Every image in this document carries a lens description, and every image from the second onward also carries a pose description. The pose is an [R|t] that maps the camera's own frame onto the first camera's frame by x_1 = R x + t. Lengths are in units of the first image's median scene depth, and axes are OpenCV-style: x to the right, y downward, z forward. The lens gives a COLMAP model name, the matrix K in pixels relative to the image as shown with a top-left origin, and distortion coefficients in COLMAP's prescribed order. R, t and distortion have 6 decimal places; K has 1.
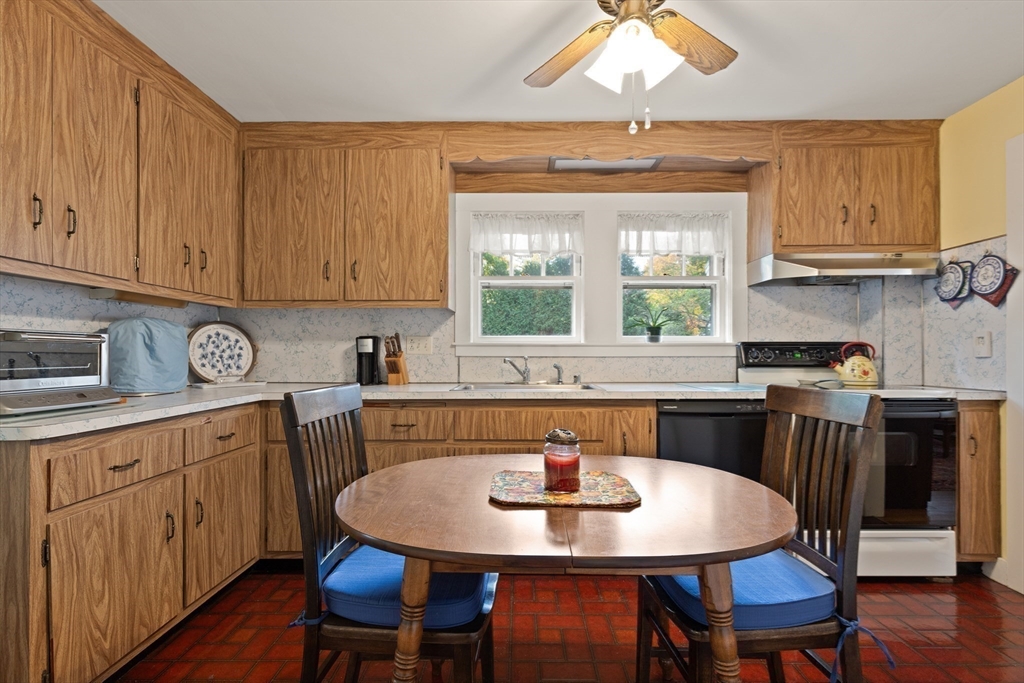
lens RADIAL K [[474.5, 0, 512.1], [0, 474.5, 352.4], [0, 0, 1]] dist [0.004954, -0.002134]
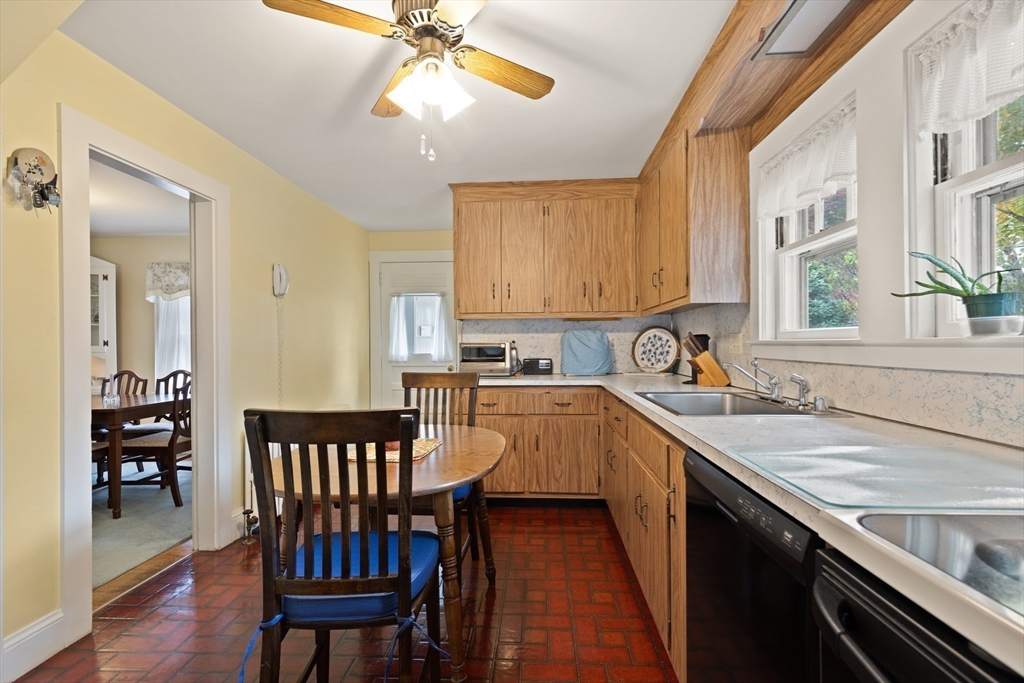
lens RADIAL K [[474.5, 0, 515.9], [0, 474.5, 347.1], [0, 0, 1]] dist [0.004954, -0.002134]
pose [[-0.046624, 0.006254, -0.998893, 0.777370], [0.009243, 0.999940, 0.005830, -0.020001], [0.998870, -0.008961, -0.046679, 0.717285]]
